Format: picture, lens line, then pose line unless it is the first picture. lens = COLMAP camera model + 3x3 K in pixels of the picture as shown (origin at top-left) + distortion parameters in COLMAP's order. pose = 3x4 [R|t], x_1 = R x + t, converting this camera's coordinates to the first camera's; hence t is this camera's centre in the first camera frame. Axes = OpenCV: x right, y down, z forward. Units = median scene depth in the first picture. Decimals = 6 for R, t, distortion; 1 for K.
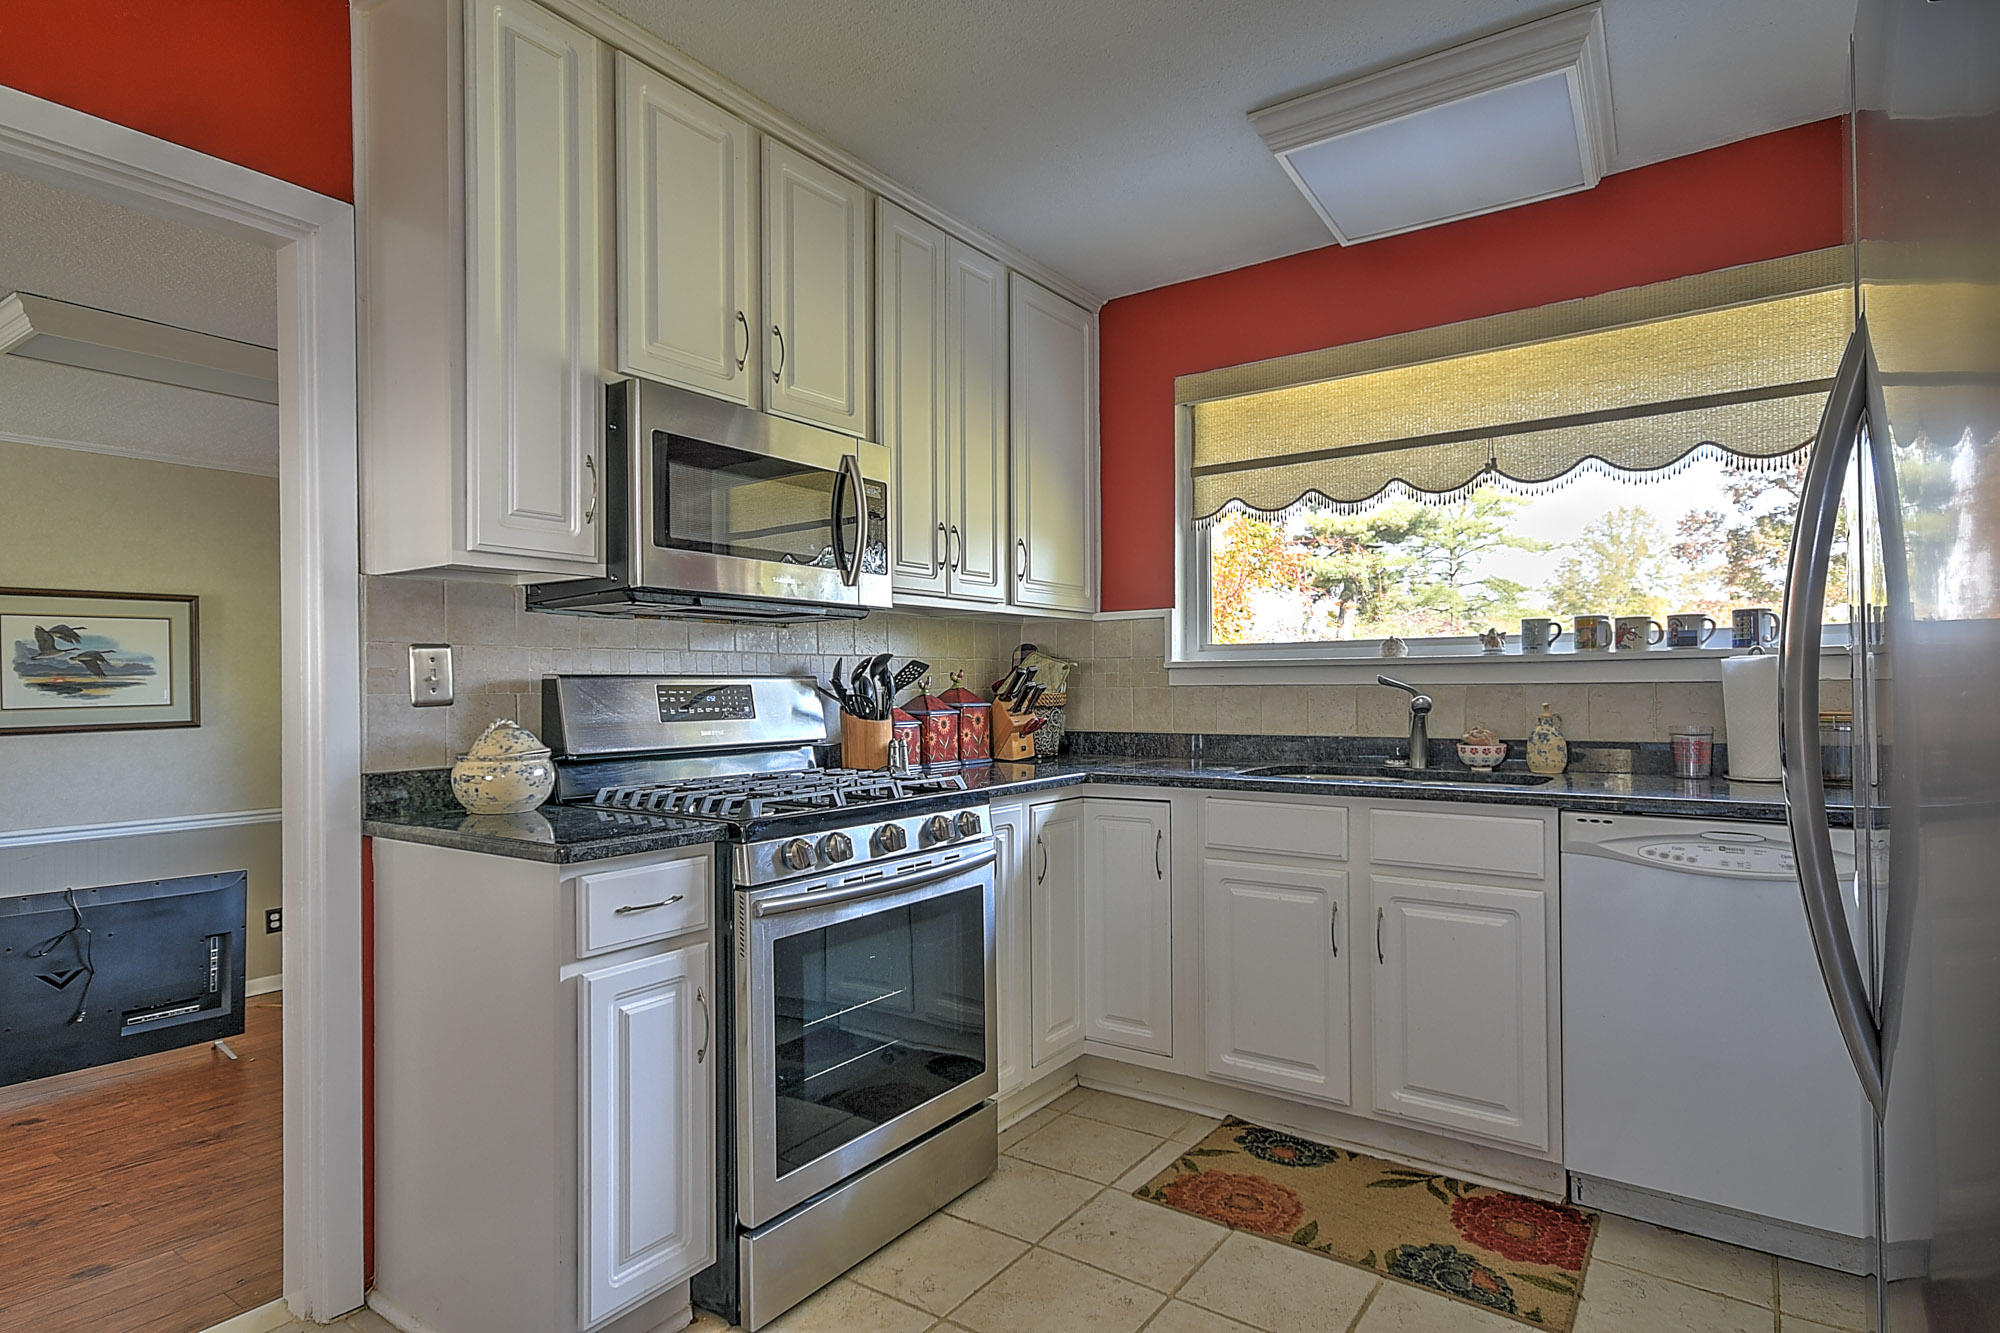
lens RADIAL K [[1063.6, 0, 993.5], [0, 1063.6, 673.9], [0, 0, 1]] dist [0.000128, 0.001600]
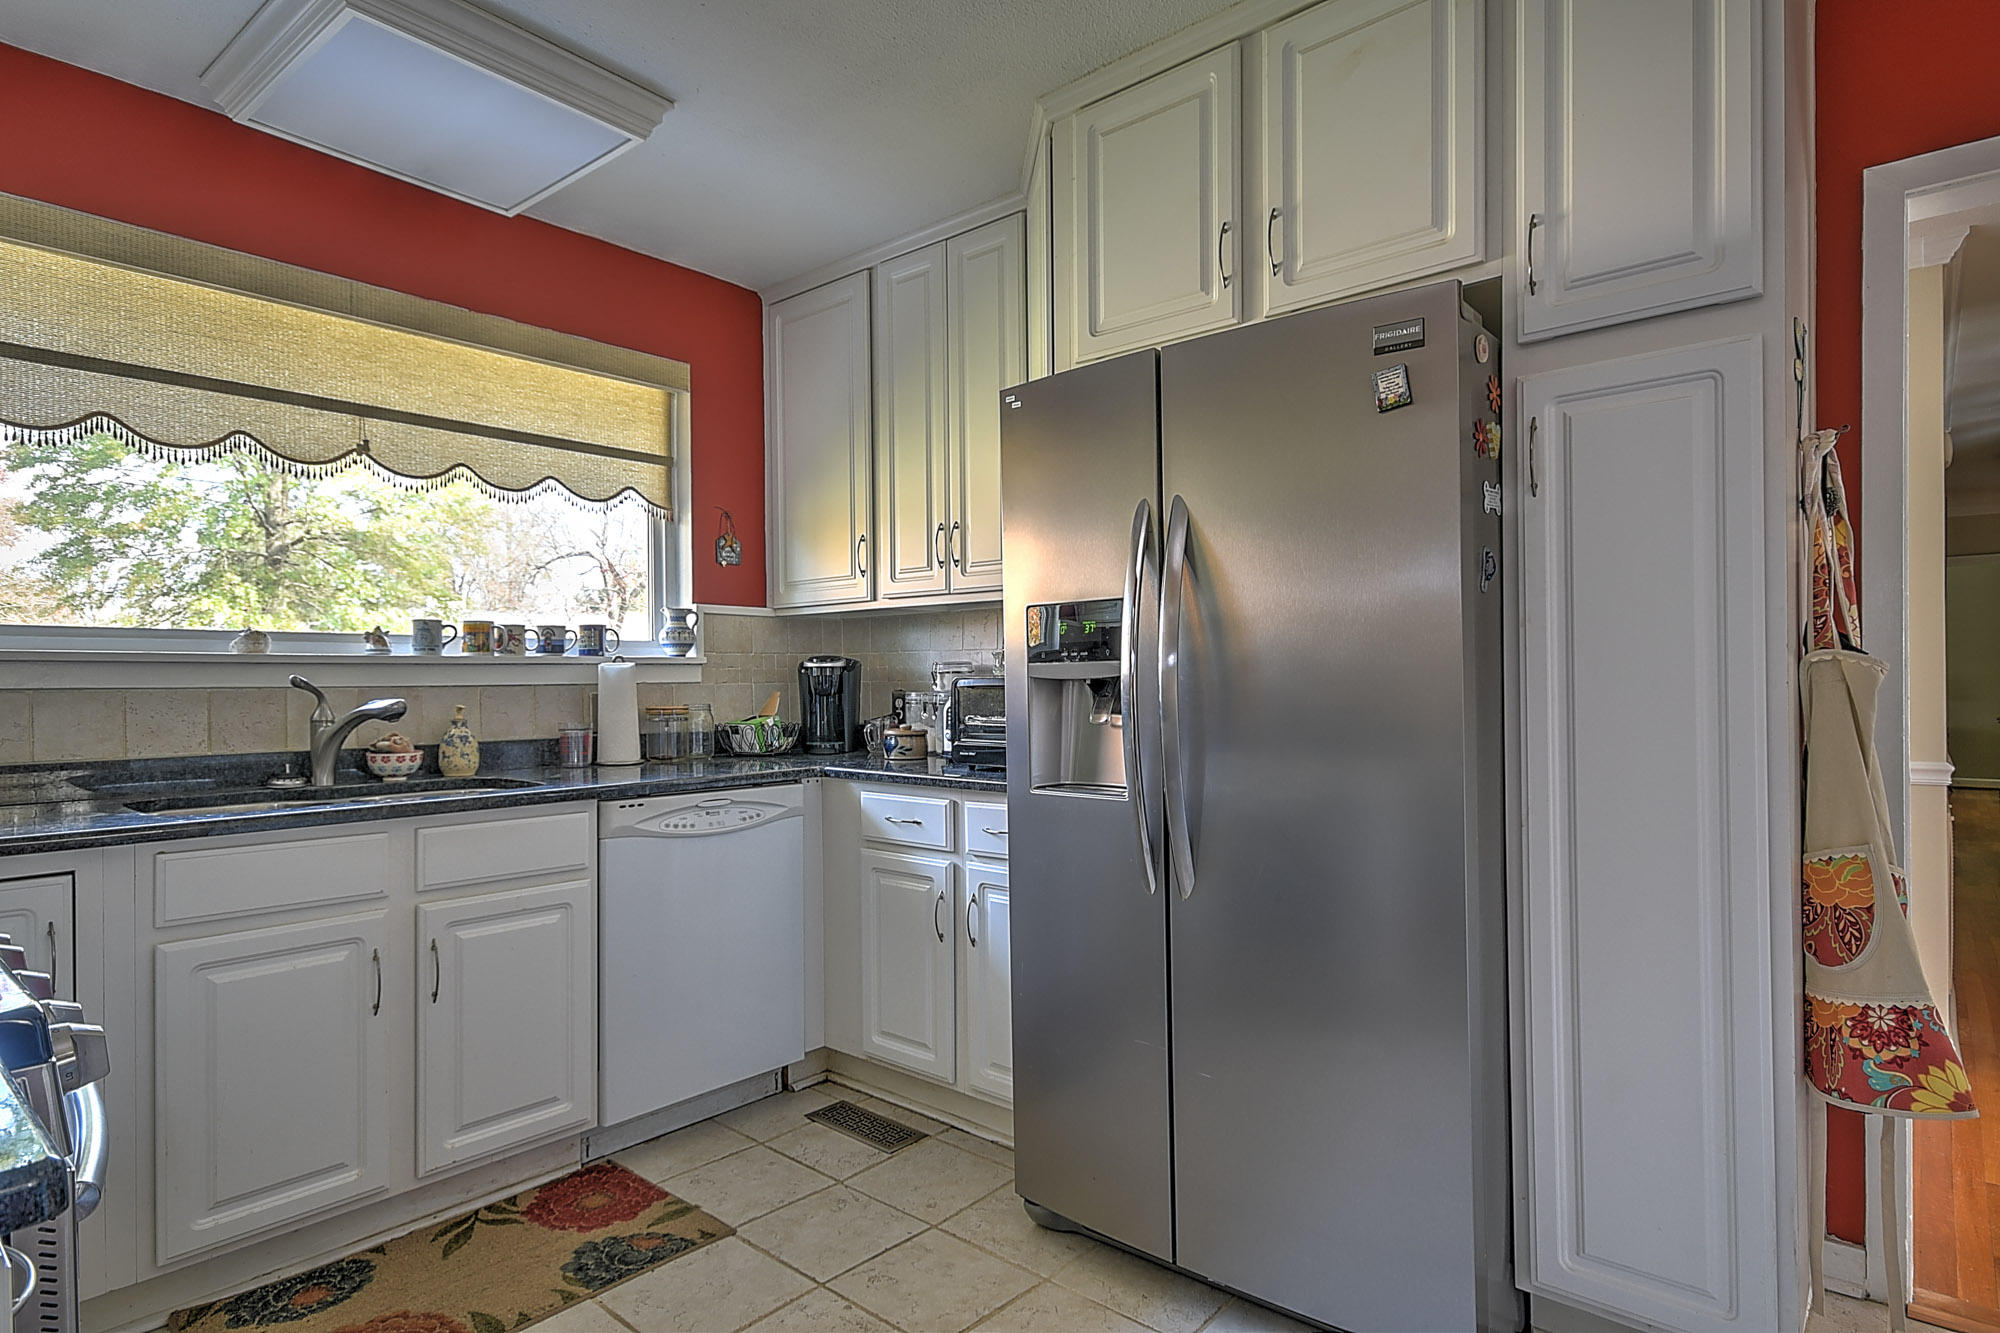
lens RADIAL K [[1063.6, 0, 990.7], [0, 1063.6, 675.7], [0, 0, 1]] dist [0.000128, 0.001600]
pose [[0.075672, 0.012229, 0.997058, -0.452210], [-0.004381, 0.999919, -0.011931, 0.009586], [-0.997123, -0.003466, 0.075719, 0.446363]]
